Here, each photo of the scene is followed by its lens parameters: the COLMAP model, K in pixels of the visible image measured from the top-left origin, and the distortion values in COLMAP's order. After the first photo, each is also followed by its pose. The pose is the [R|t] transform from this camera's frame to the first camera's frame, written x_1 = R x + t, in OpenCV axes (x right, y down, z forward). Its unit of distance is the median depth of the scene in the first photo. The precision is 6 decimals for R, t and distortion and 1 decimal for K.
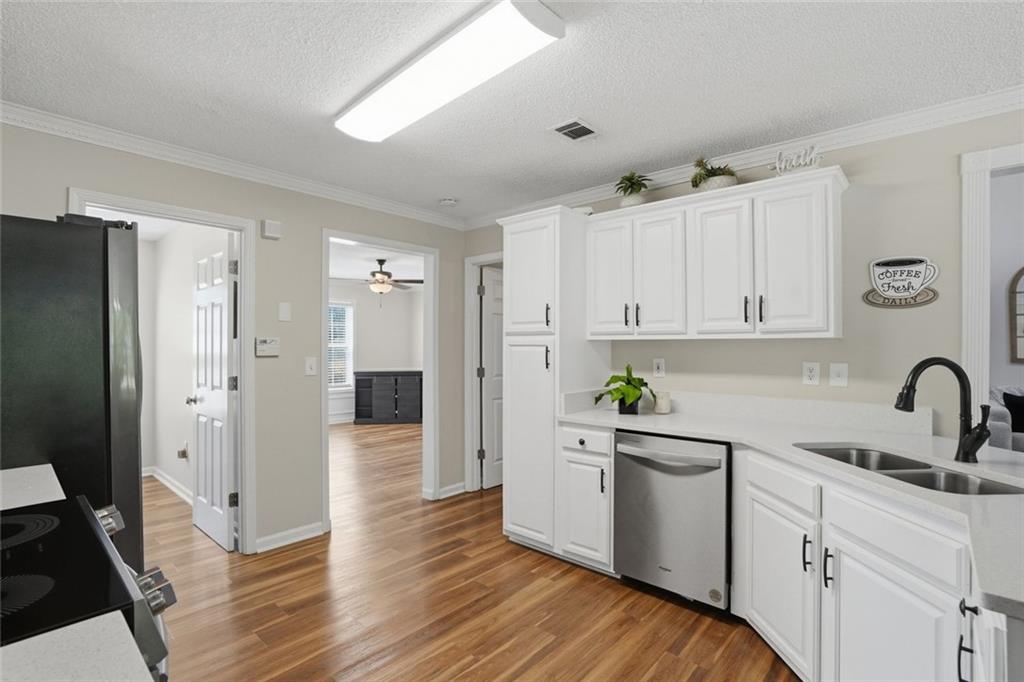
lens RADIAL K [[482.5, 0, 510.7], [0, 482.5, 348.5], [0, 0, 1]] dist [-0.054003, 0.021001]
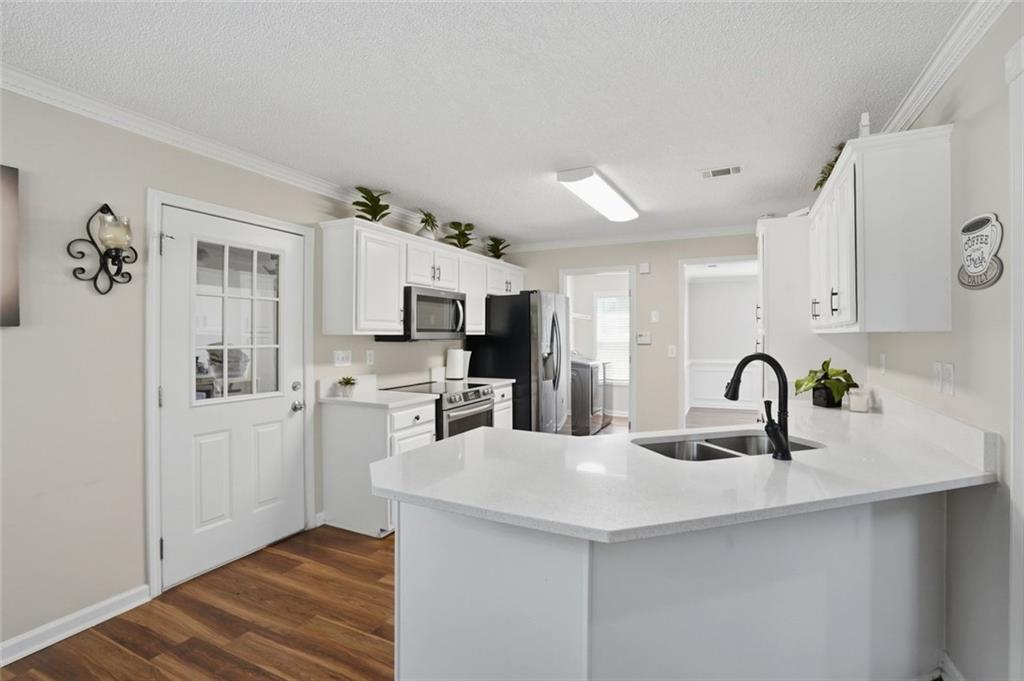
lens RADIAL K [[482.5, 0, 510.7], [0, 482.5, 348.0], [0, 0, 1]] dist [-0.054003, 0.021001]
pose [[0.266827, 0.023427, -0.963460, 1.516053], [-0.000973, 0.999711, 0.024039, -0.015709], [0.963744, -0.005476, 0.266772, 0.153248]]
